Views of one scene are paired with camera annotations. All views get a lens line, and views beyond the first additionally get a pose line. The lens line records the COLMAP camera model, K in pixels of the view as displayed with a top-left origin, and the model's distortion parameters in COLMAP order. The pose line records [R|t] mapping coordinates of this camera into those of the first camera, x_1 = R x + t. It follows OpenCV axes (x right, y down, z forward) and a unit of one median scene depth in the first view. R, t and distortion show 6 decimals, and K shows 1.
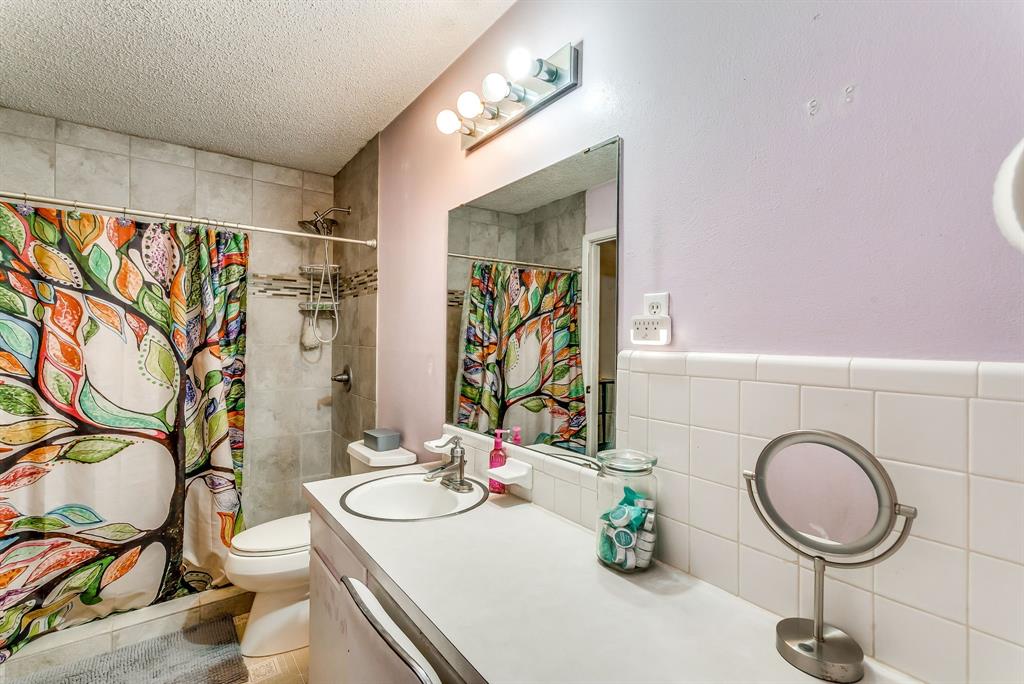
lens RADIAL K [[467.0, 0, 517.3], [0, 467.0, 347.7], [0, 0, 1]] dist [0.010166, 0.000263]
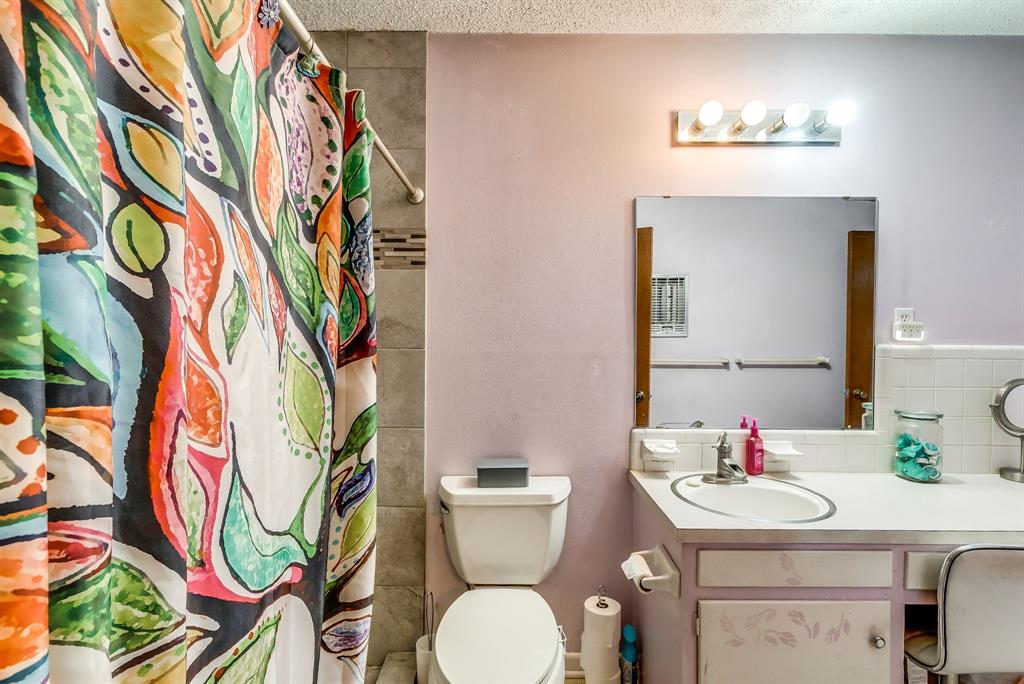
lens RADIAL K [[467.0, 0, 517.3], [0, 467.0, 347.7], [0, 0, 1]] dist [0.010166, 0.000263]
pose [[0.595142, -0.025383, 0.803220, -1.059623], [0.012145, 0.999671, 0.022593, -0.020039], [-0.803529, -0.003691, 0.595254, 0.661043]]
